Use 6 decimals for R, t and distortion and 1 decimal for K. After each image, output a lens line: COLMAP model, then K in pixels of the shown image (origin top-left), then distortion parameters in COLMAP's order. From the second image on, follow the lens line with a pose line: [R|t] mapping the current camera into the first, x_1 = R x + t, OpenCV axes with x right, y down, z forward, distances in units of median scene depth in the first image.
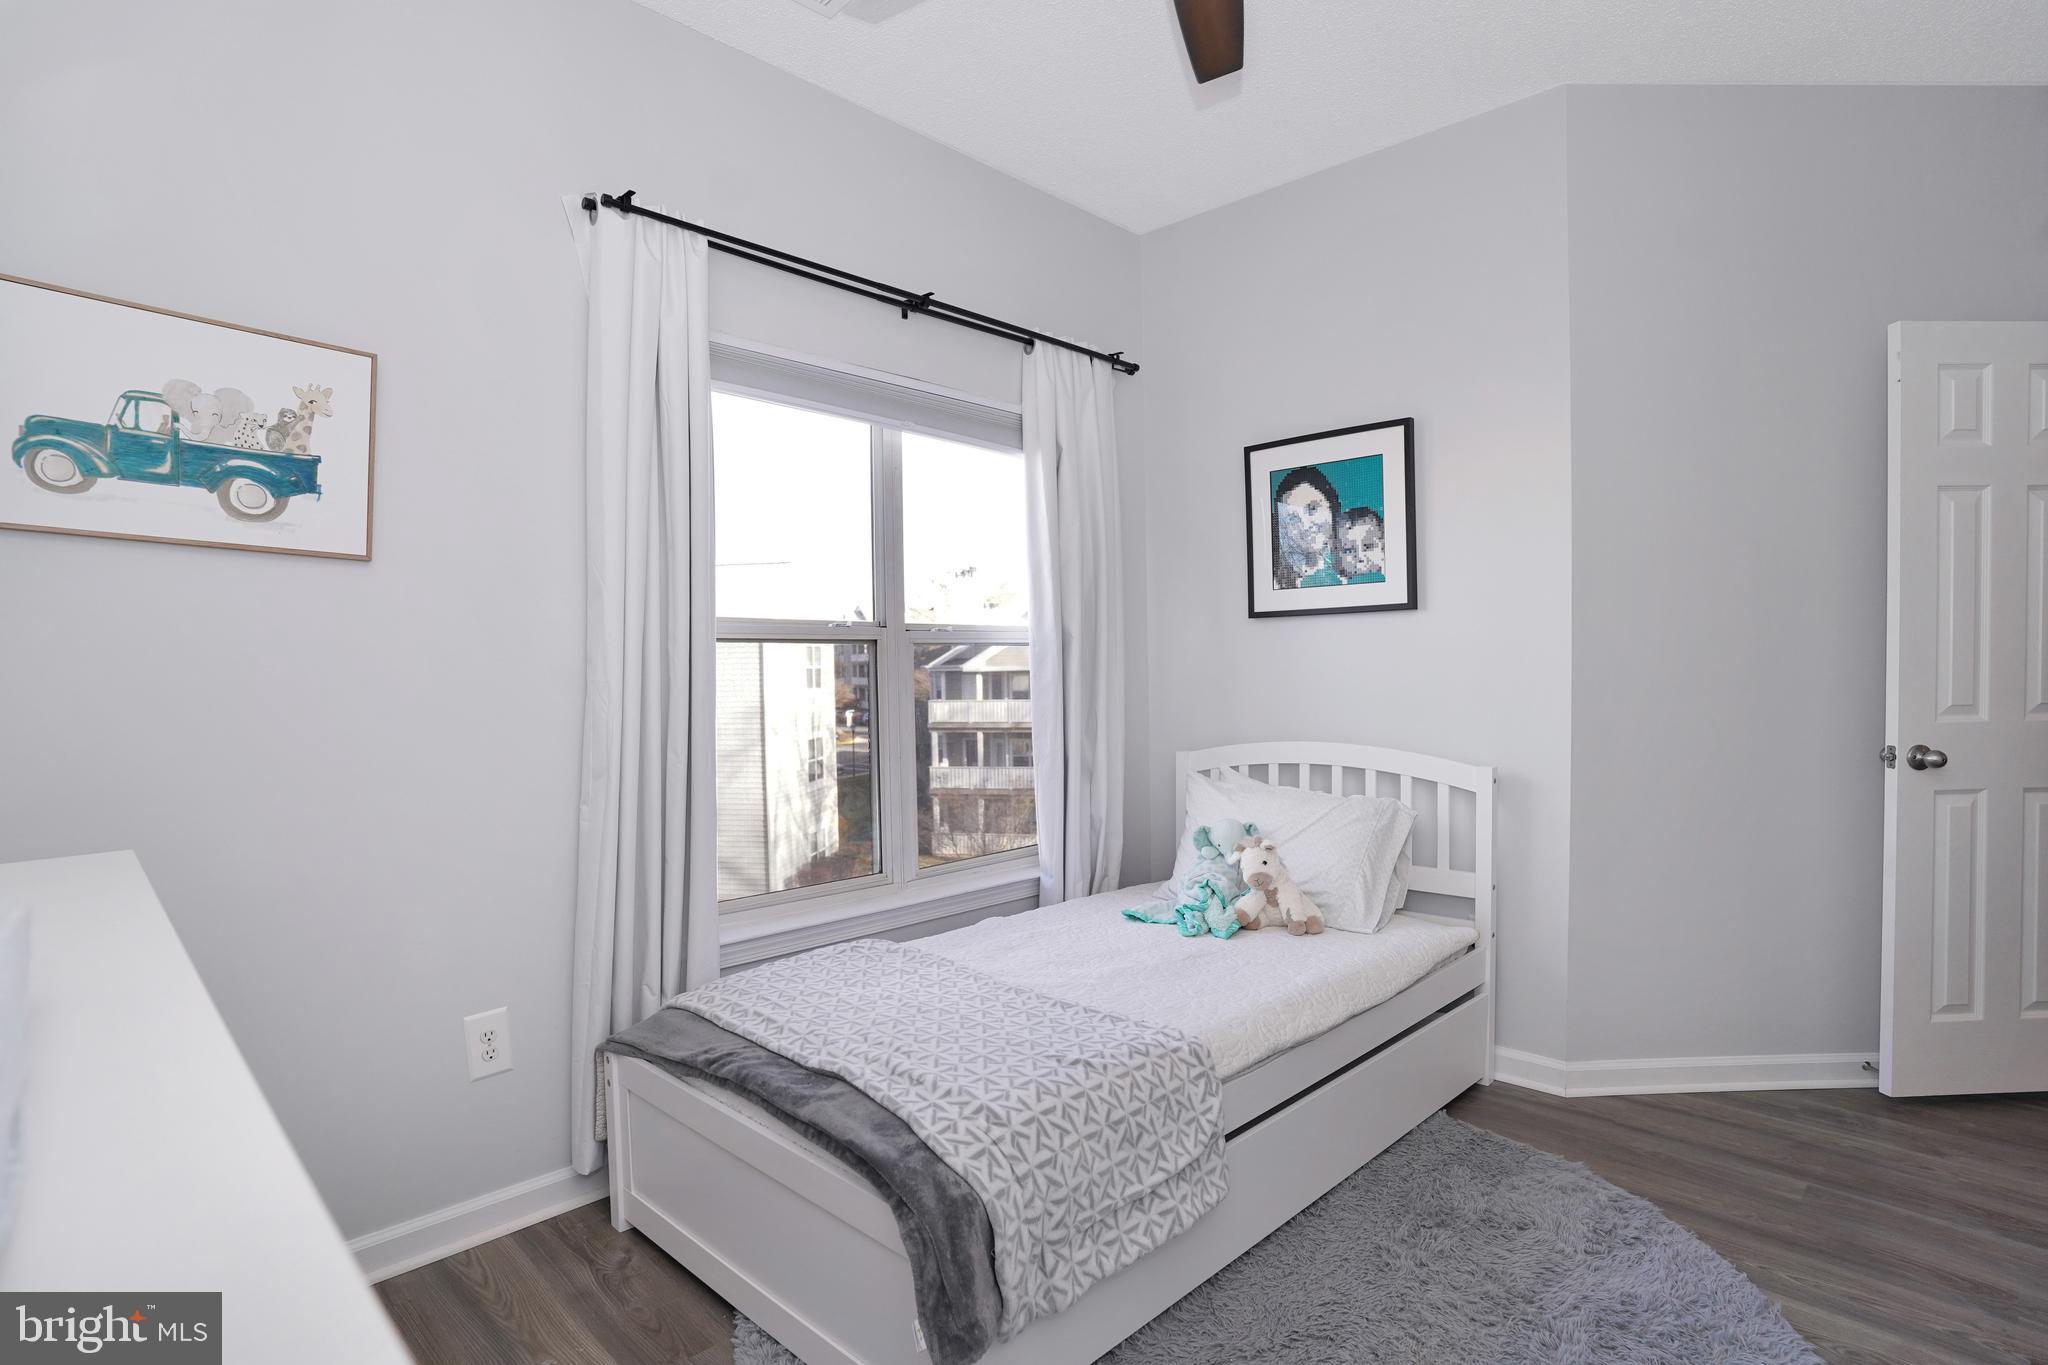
lens RADIAL K [[1023.4, 0, 1010.6], [0, 1023.4, 680.5], [0, 0, 1]] dist [-0.031620, 0.004580]
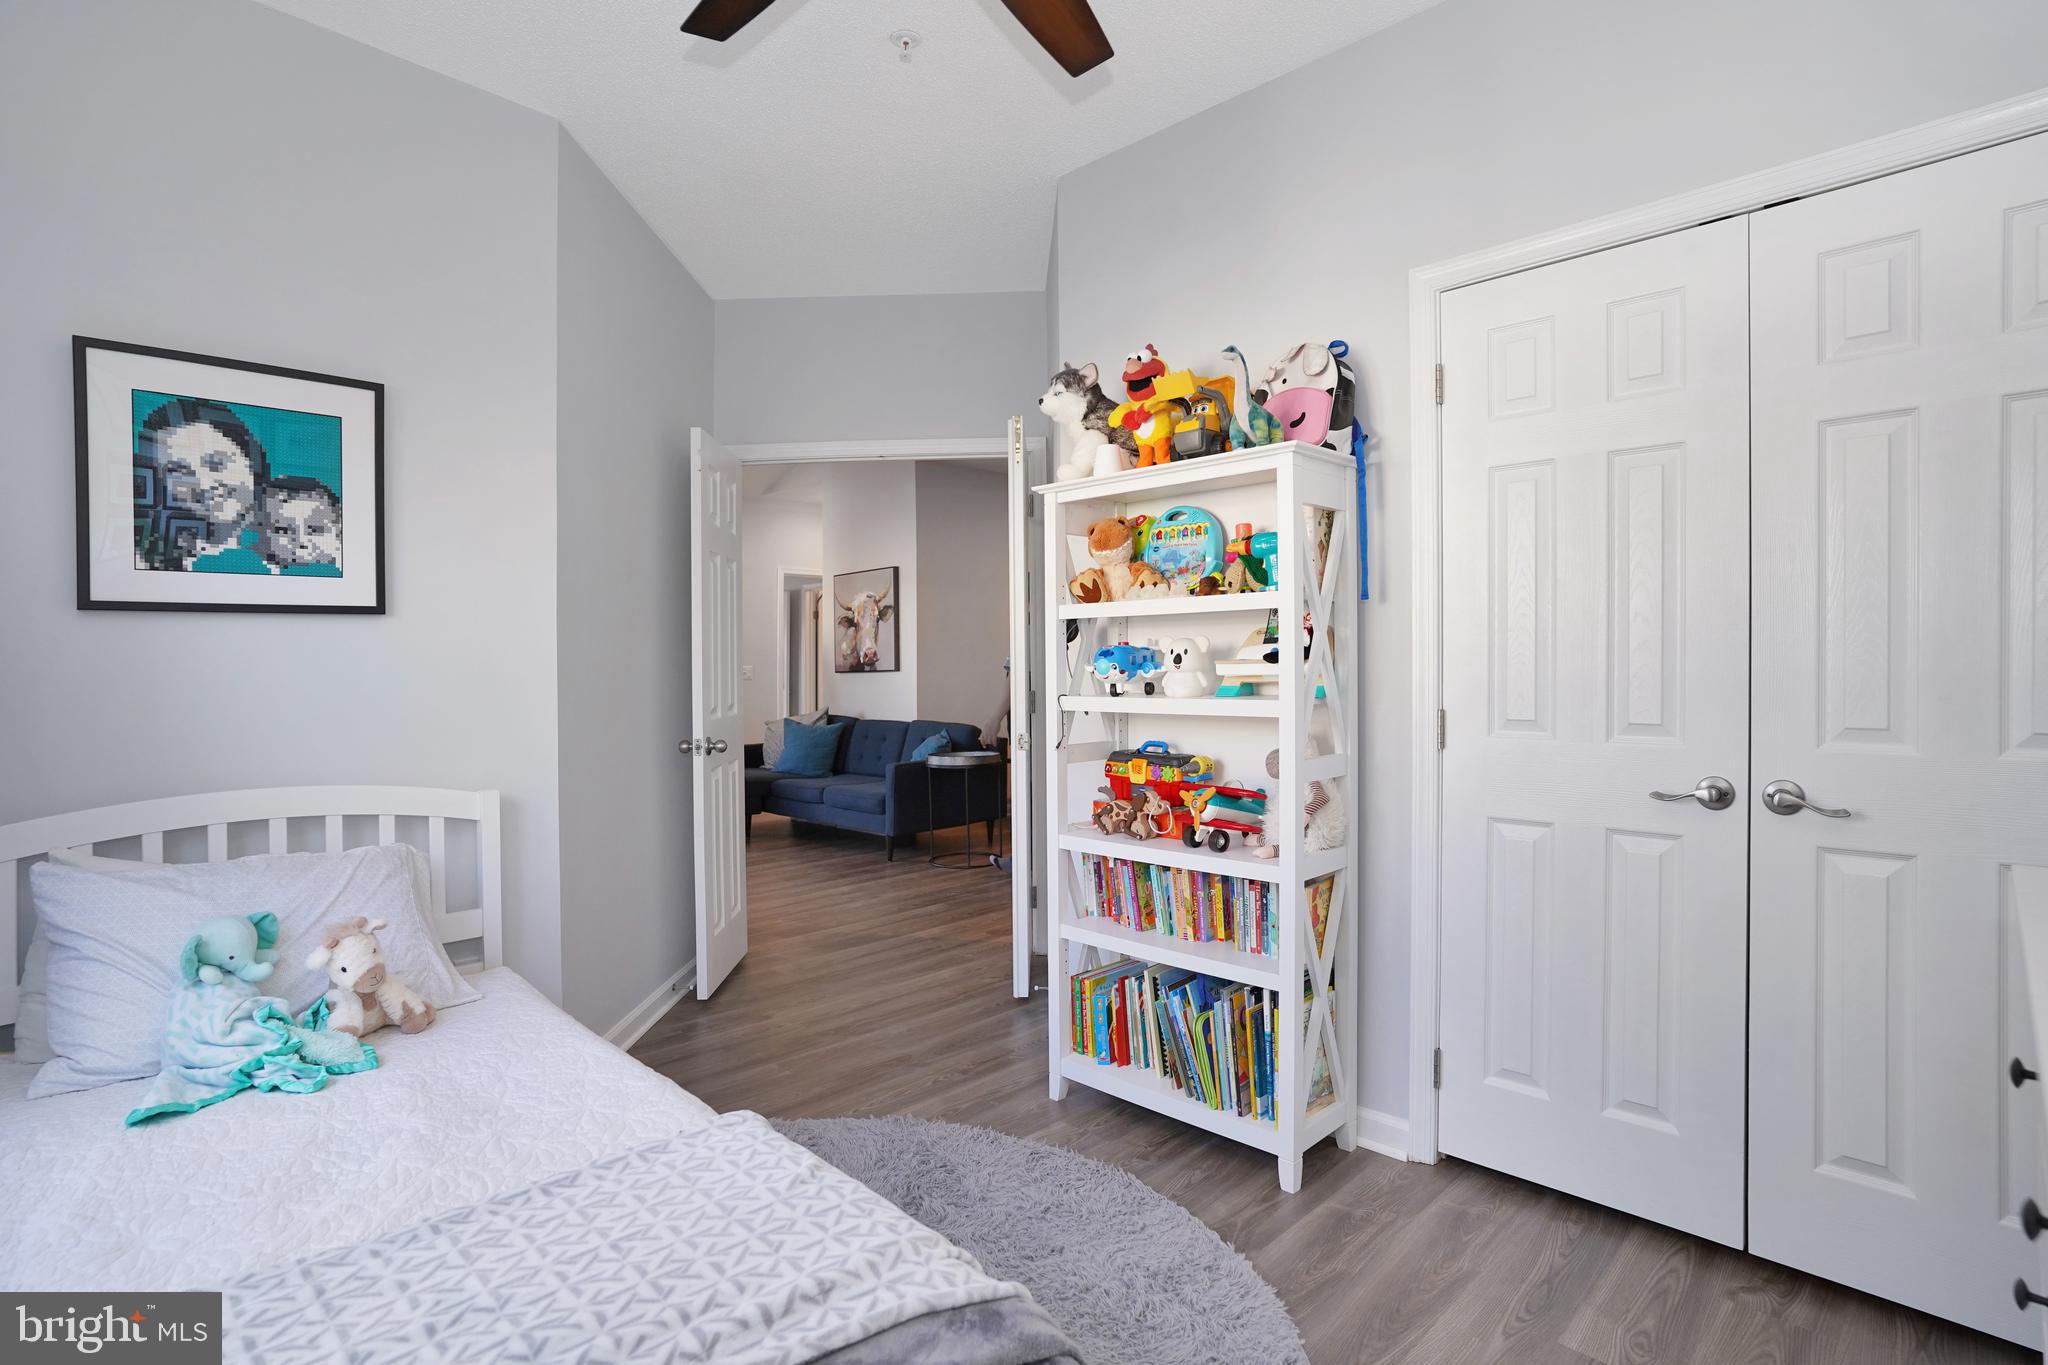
lens RADIAL K [[1023.4, 0, 1011.2], [0, 1023.4, 673.2], [0, 0, 1]] dist [-0.031620, 0.004580]
pose [[0.009853, 0.005573, 0.999936, -0.437040], [0.024885, 0.999673, -0.005817, -0.004812], [-0.999642, 0.024940, 0.009711, 0.494045]]
